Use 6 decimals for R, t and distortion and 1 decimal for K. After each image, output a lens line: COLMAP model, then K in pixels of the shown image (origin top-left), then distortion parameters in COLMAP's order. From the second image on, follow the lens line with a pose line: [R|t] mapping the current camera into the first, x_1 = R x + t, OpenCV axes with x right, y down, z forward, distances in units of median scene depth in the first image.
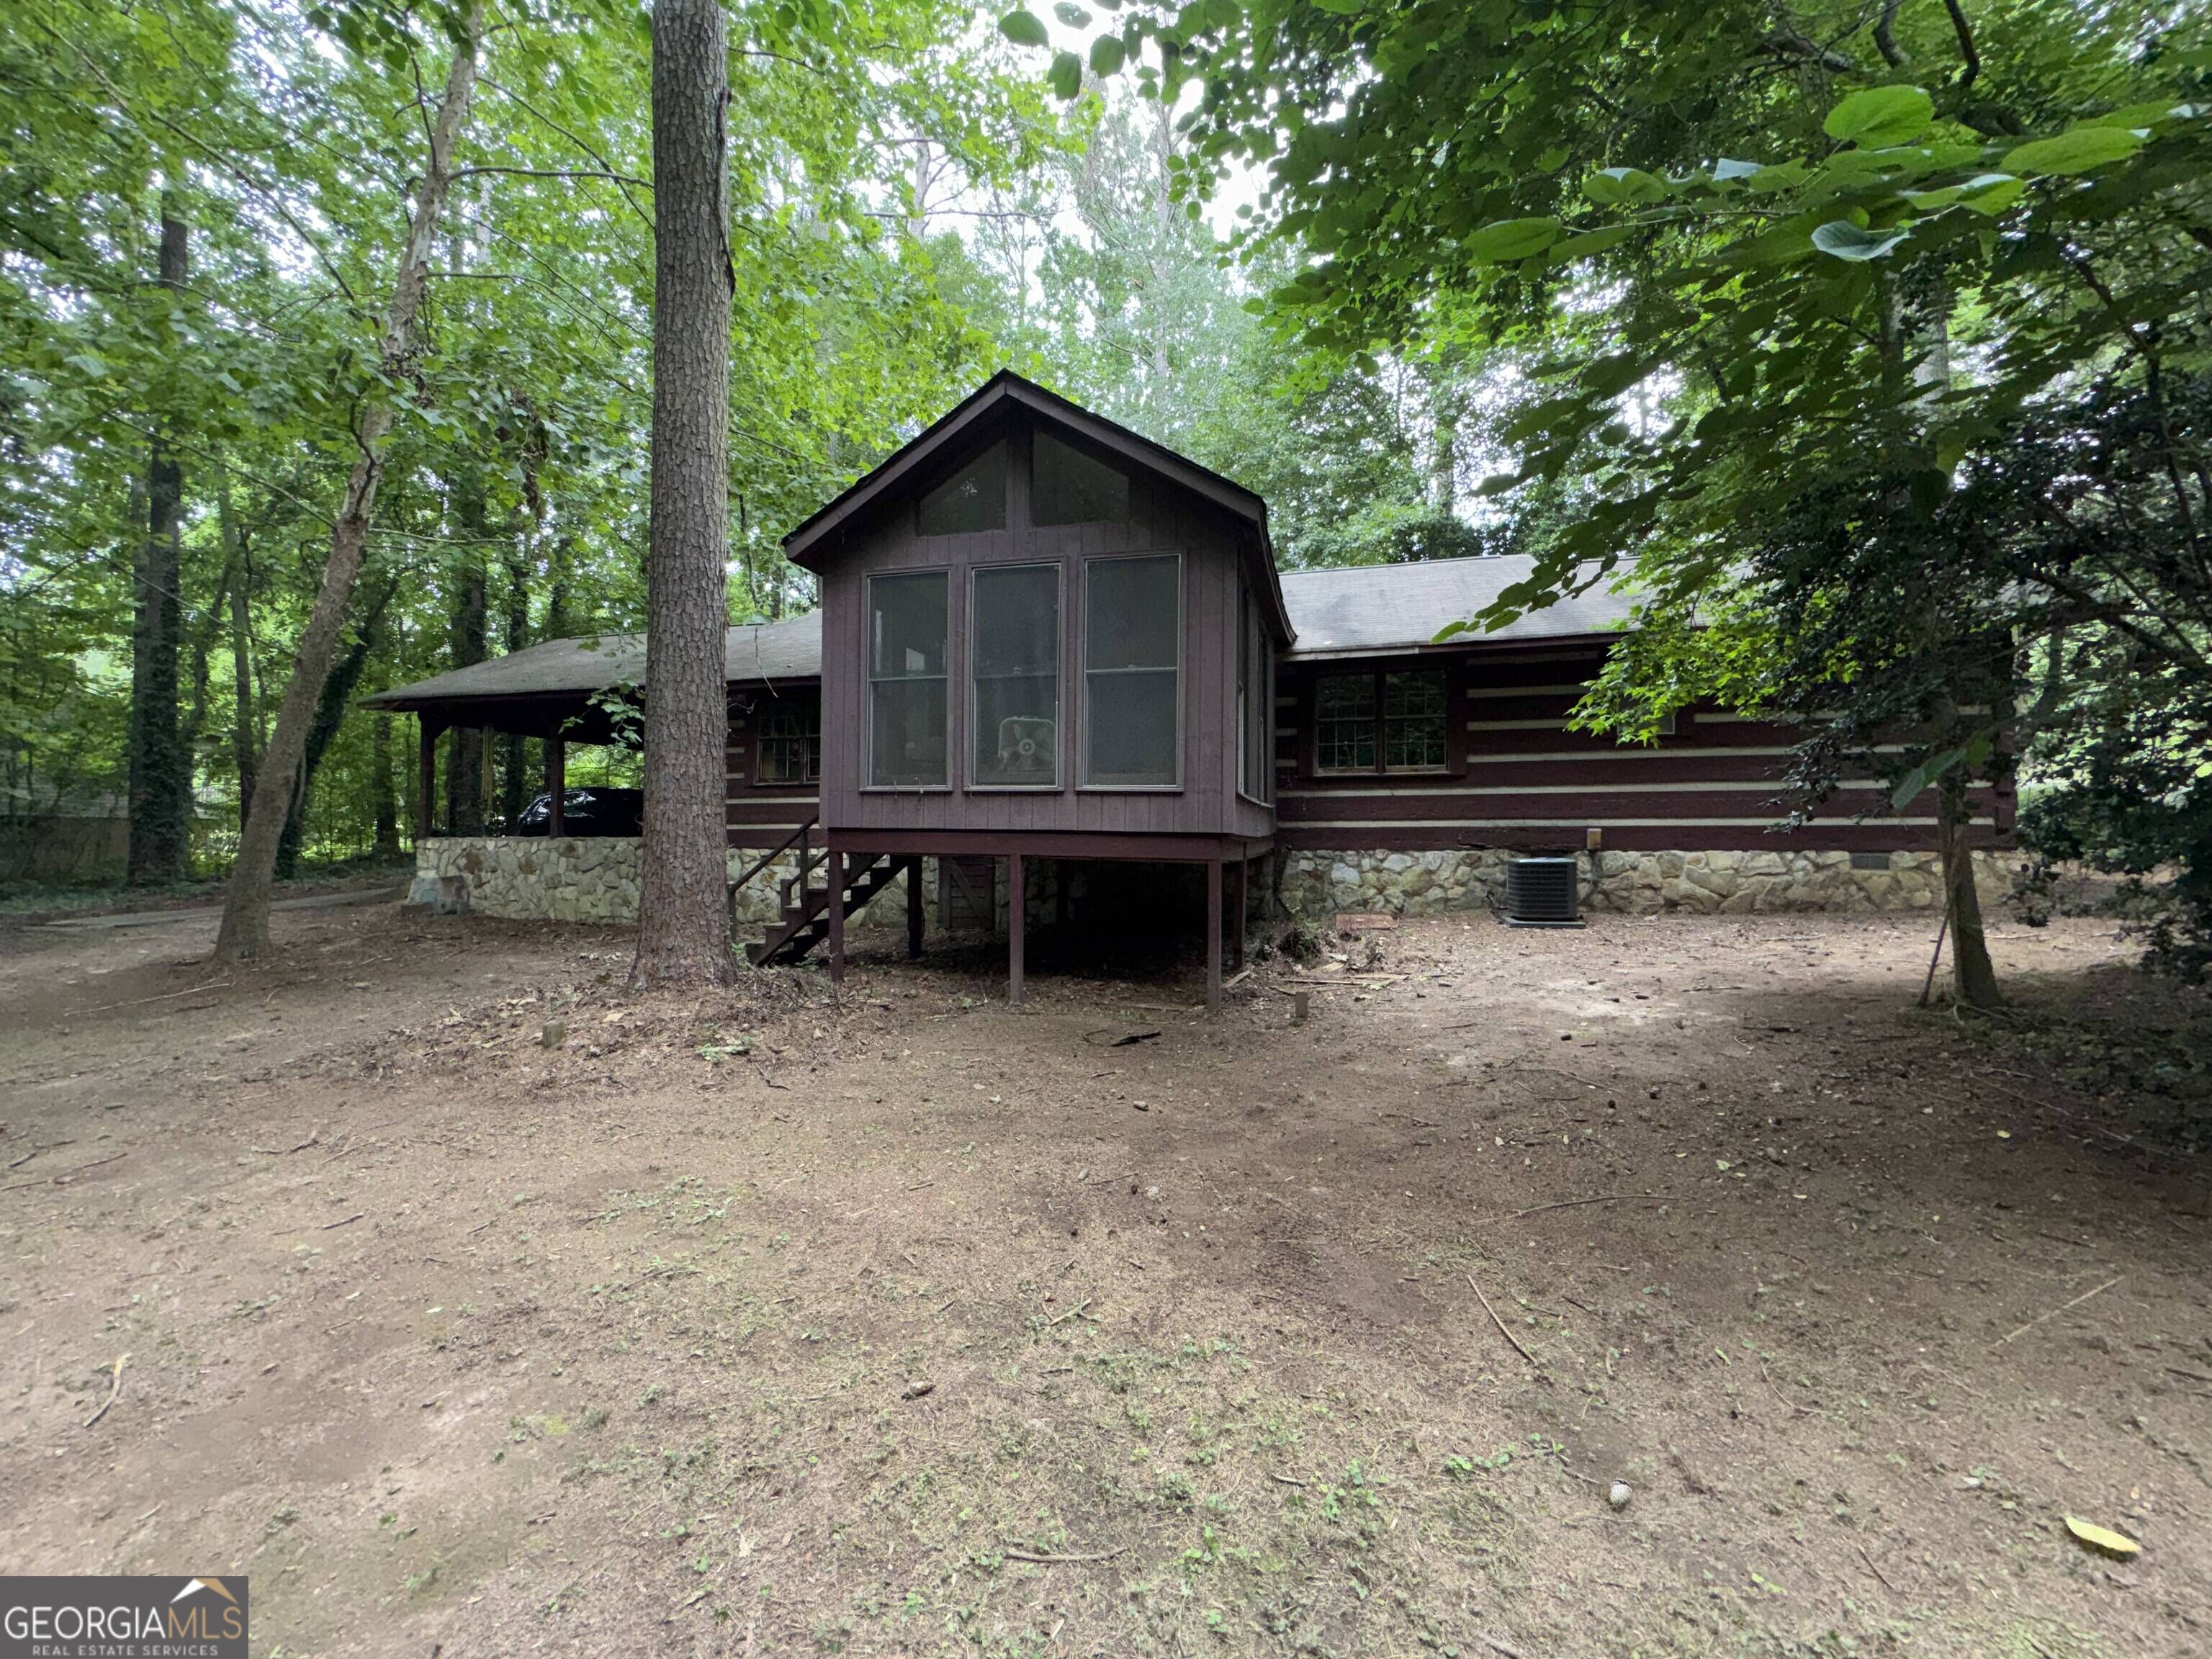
lens RADIAL K [[886.8, 0, 1106.0], [0, 886.8, 829.5], [0, 0, 1]] dist [-0.004196, 0.000207]
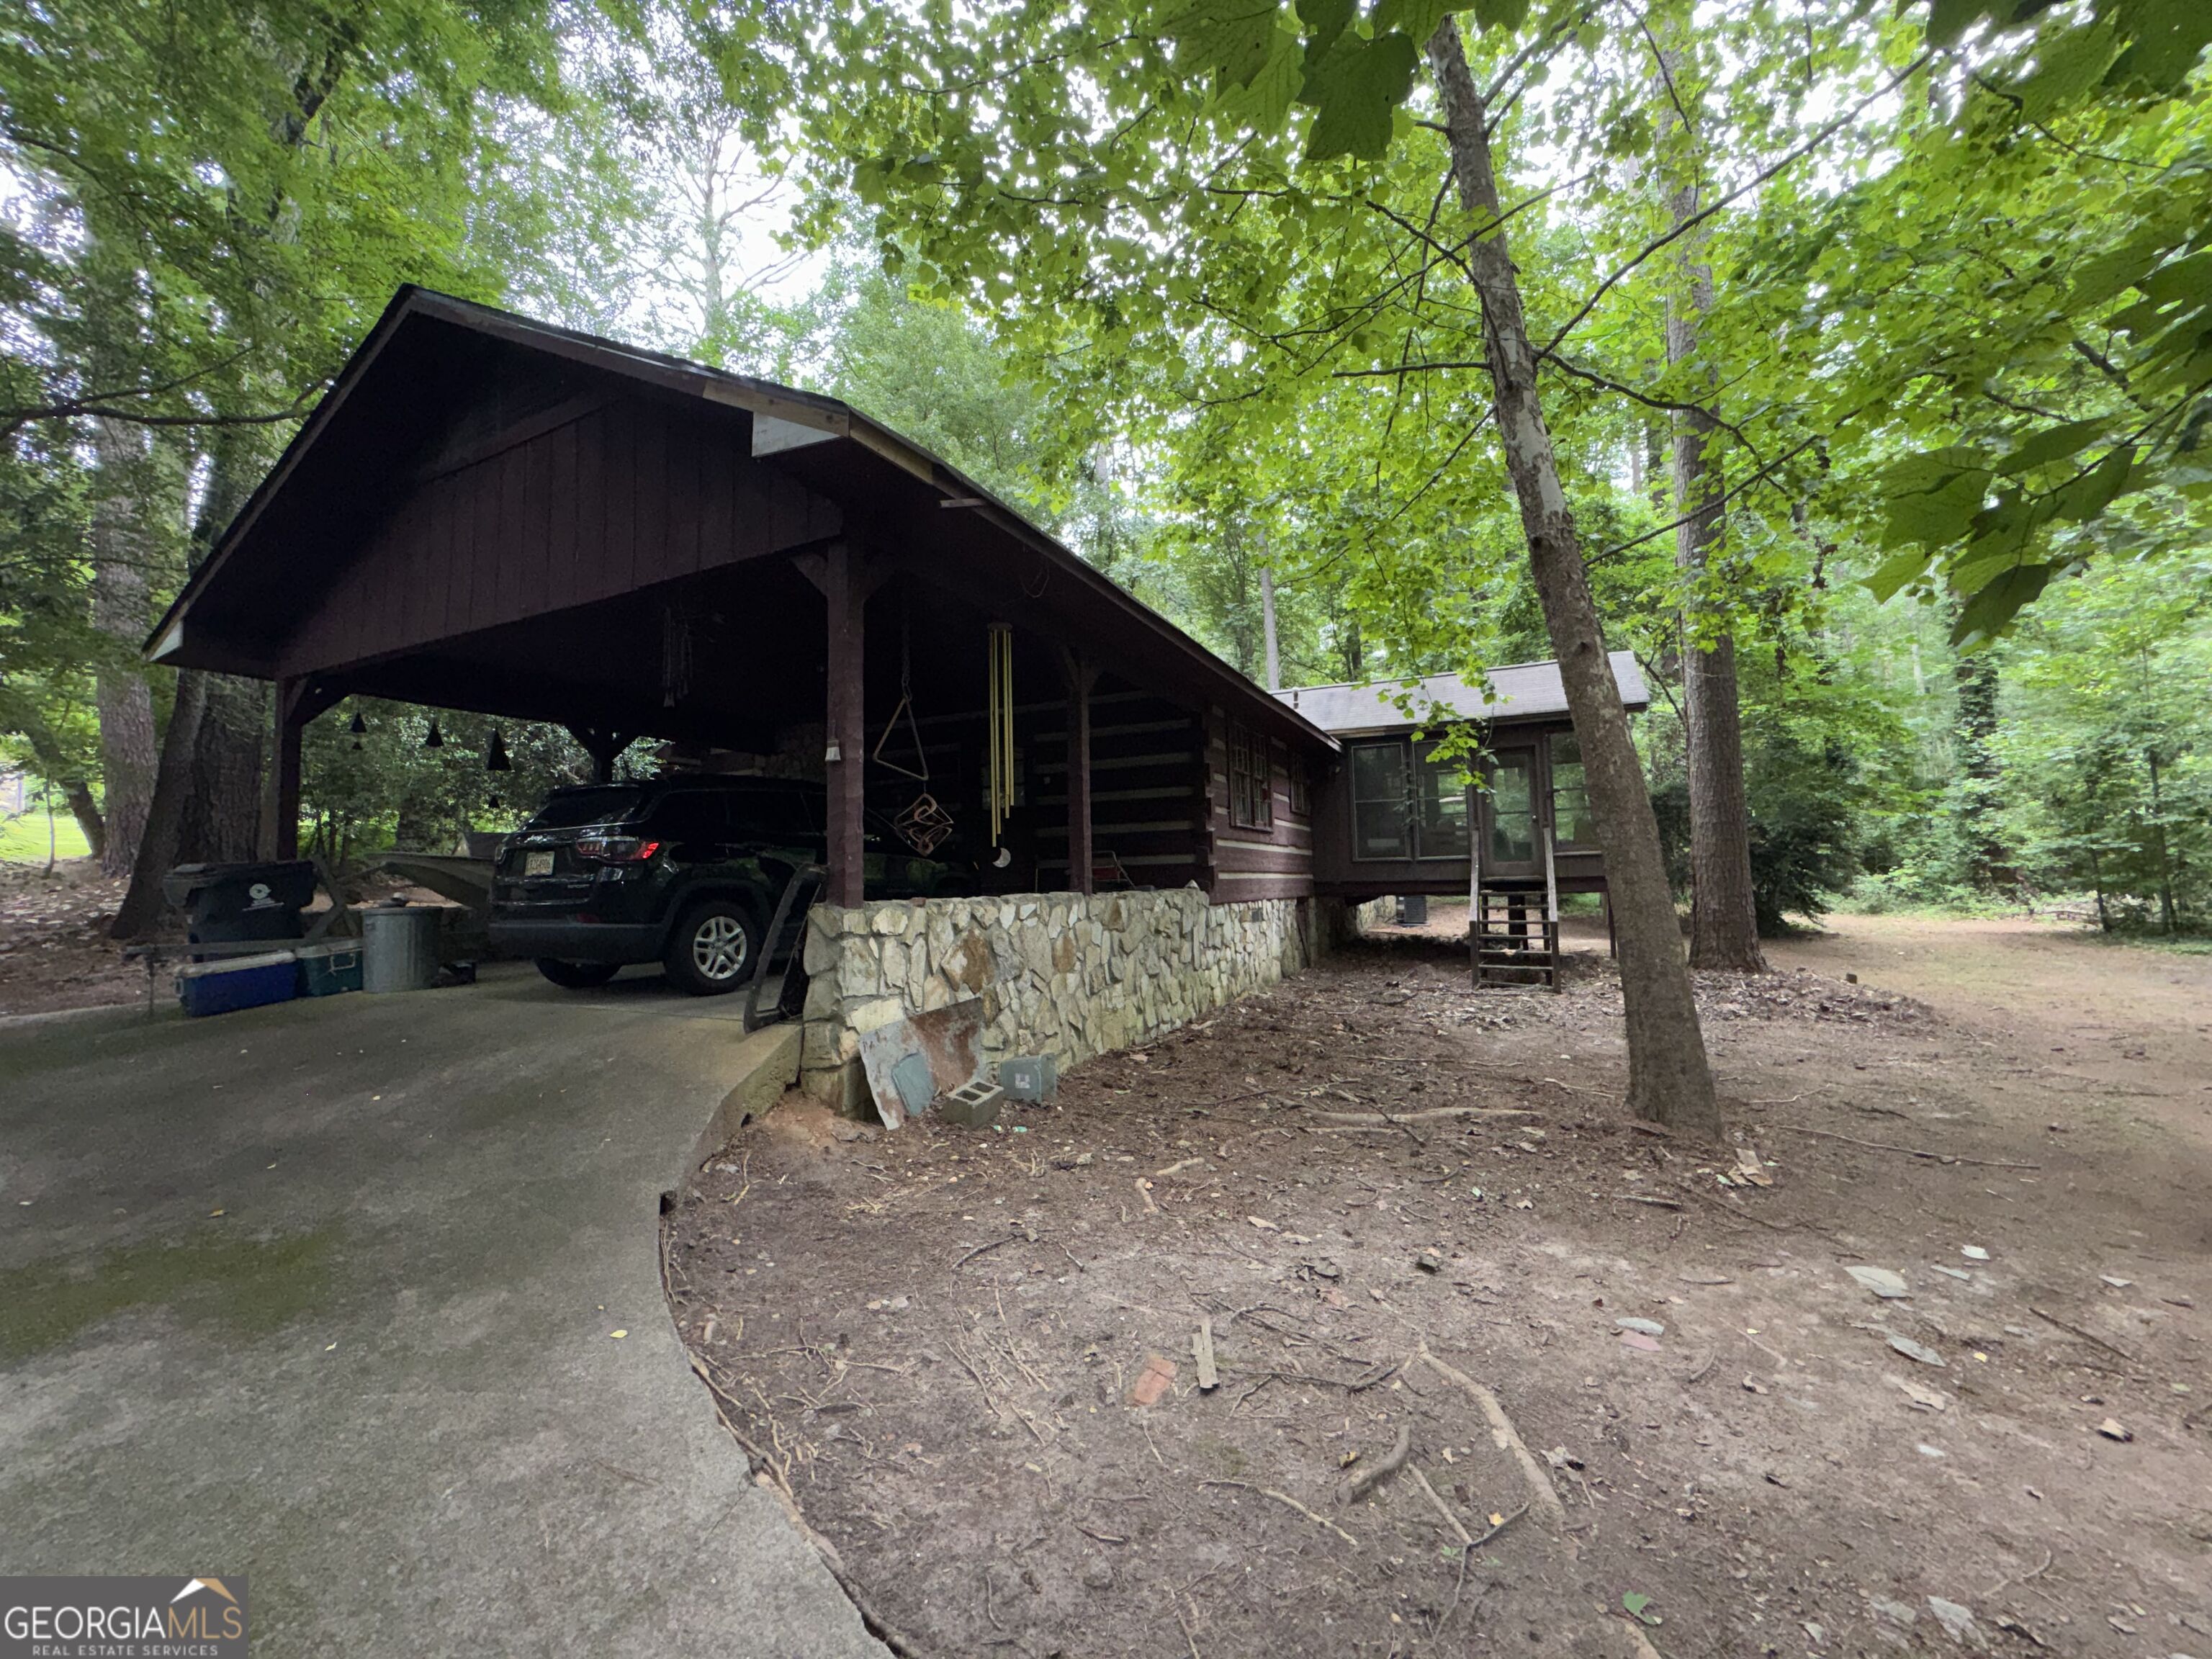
lens RADIAL K [[886.8, 0, 1106.0], [0, 886.8, 829.5], [0, 0, 1]] dist [-0.004196, 0.000207]
pose [[0.207950, 0.056302, 0.976518, -2.117864], [0.006020, 0.998249, -0.058837, 0.002488], [-0.978121, 0.018113, 0.207247, 1.651523]]
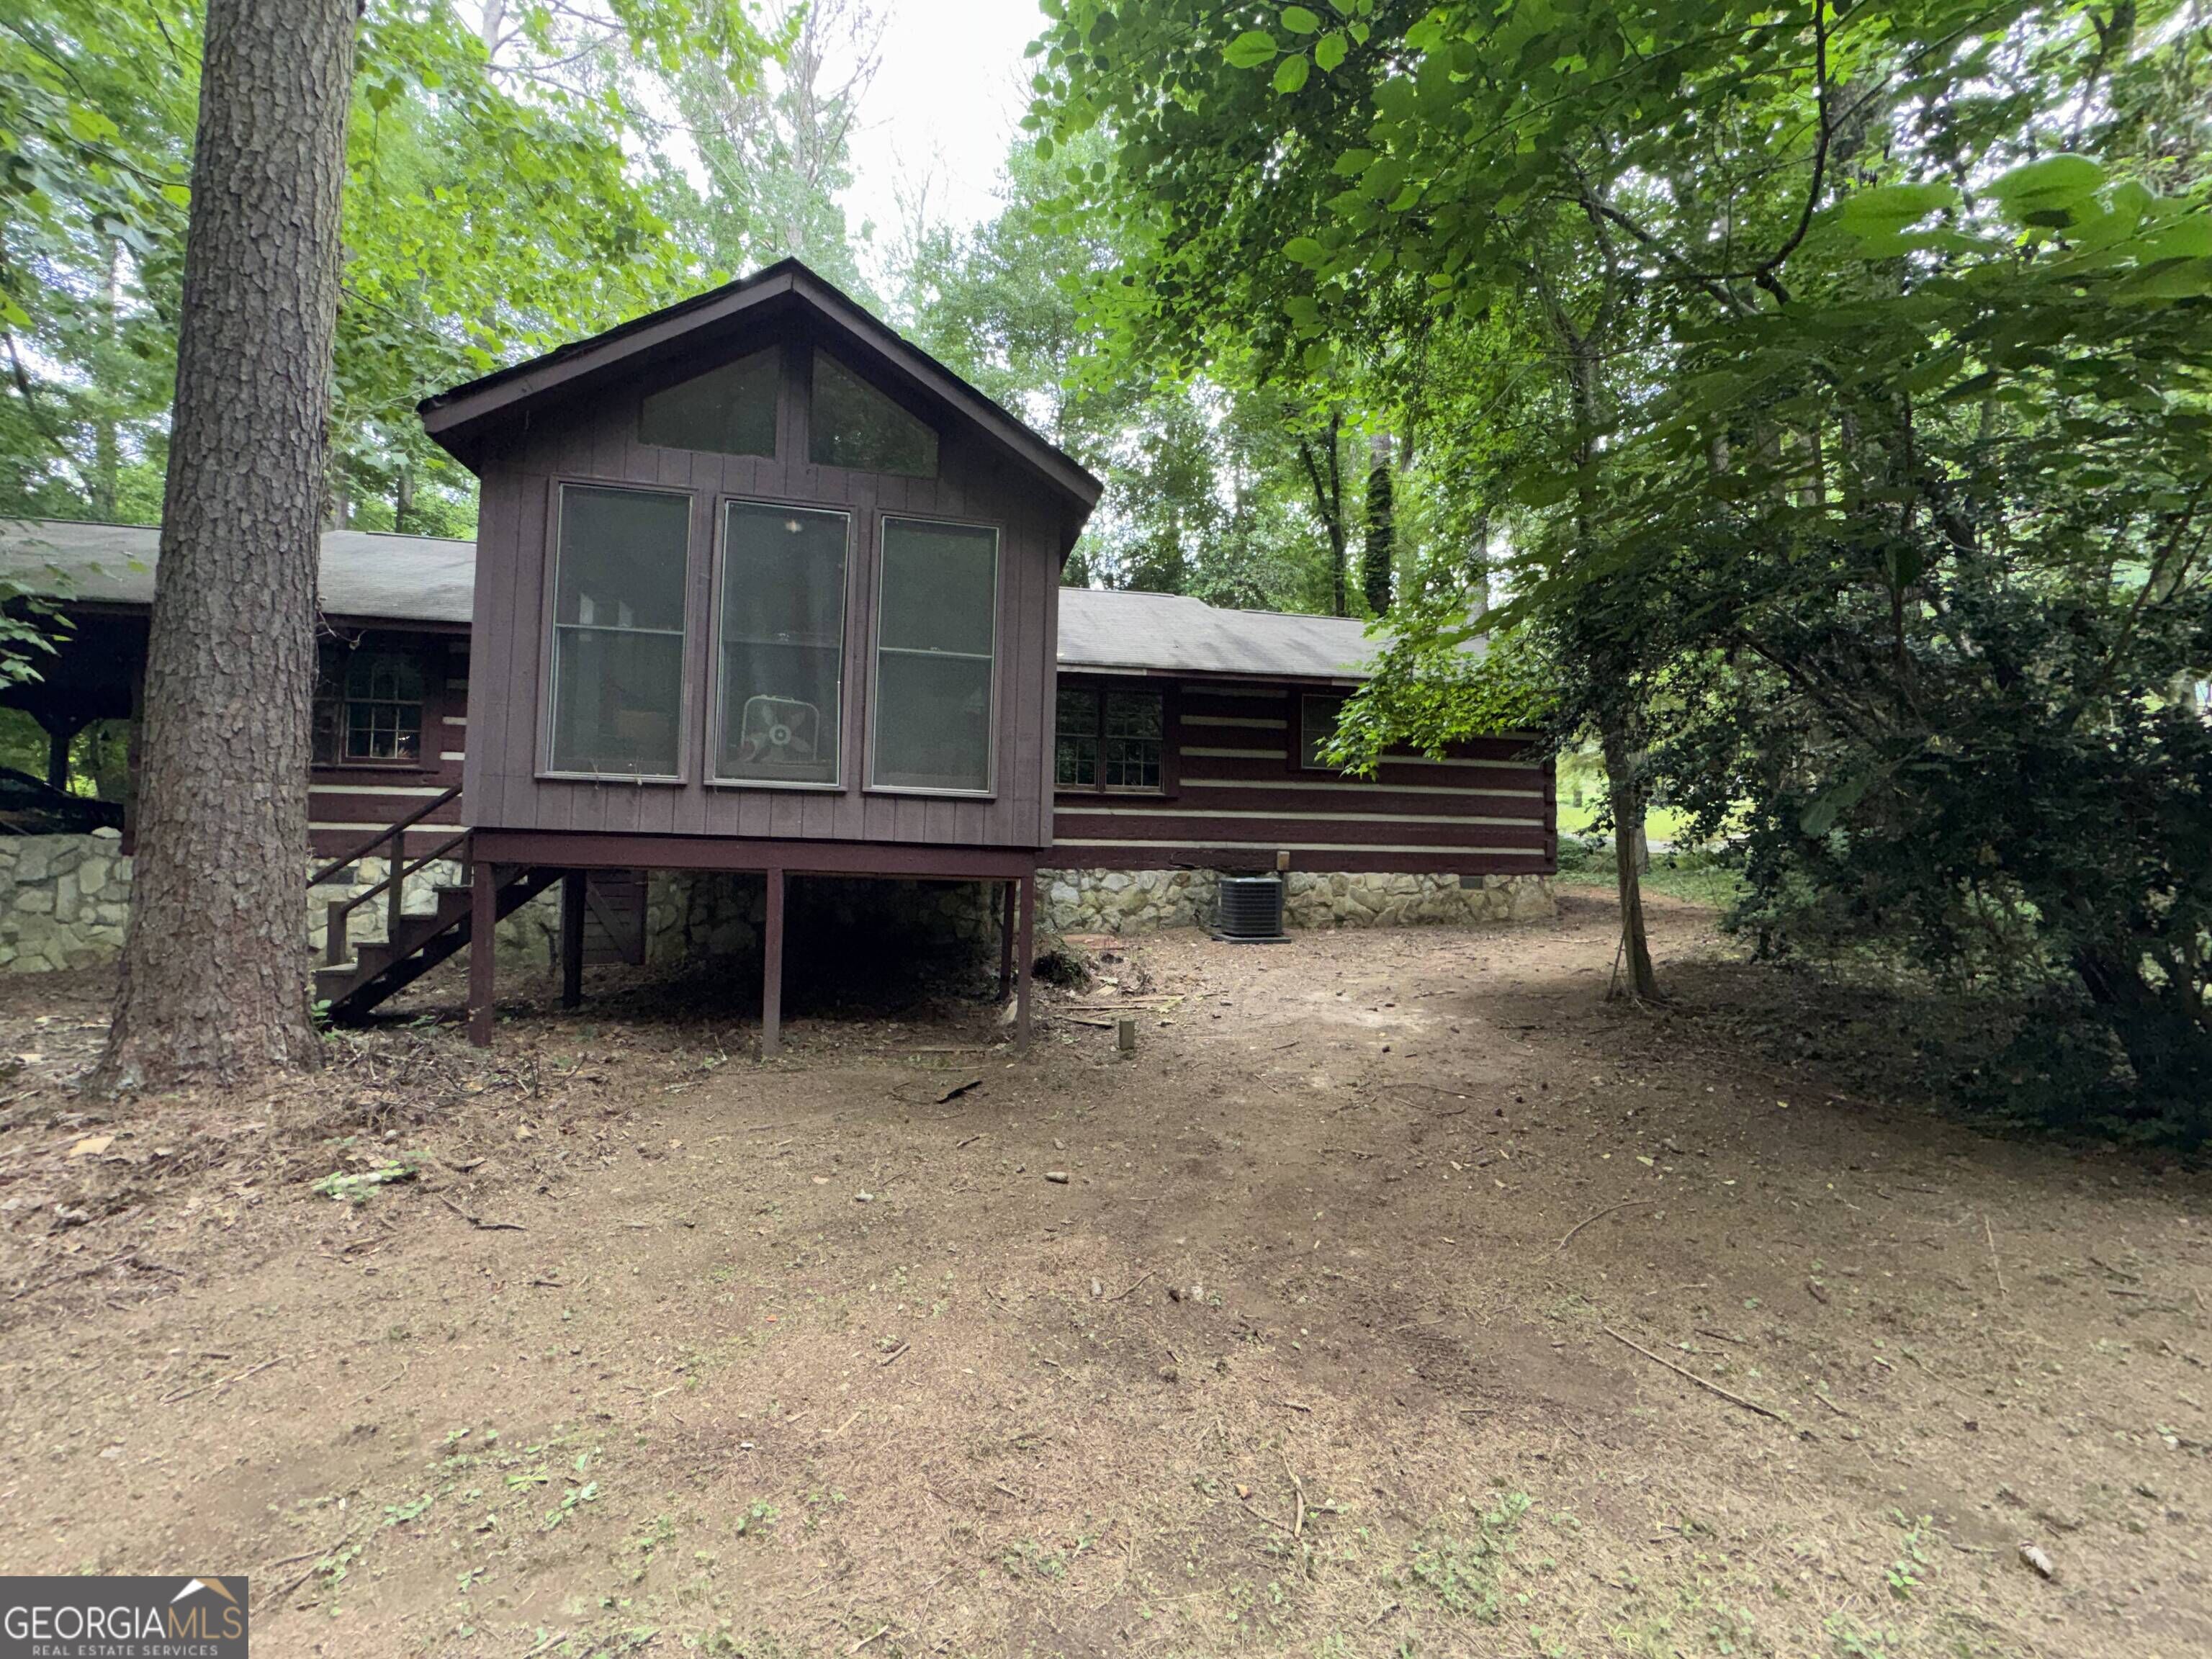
lens RADIAL K [[886.8, 0, 1106.0], [0, 886.8, 829.5], [0, 0, 1]] dist [-0.004196, 0.000207]
pose [[0.891254, 0.031509, 0.452410, -0.197223], [-0.021601, 0.999401, -0.027051, 0.008350], [-0.452991, 0.014336, 0.891400, 0.163172]]
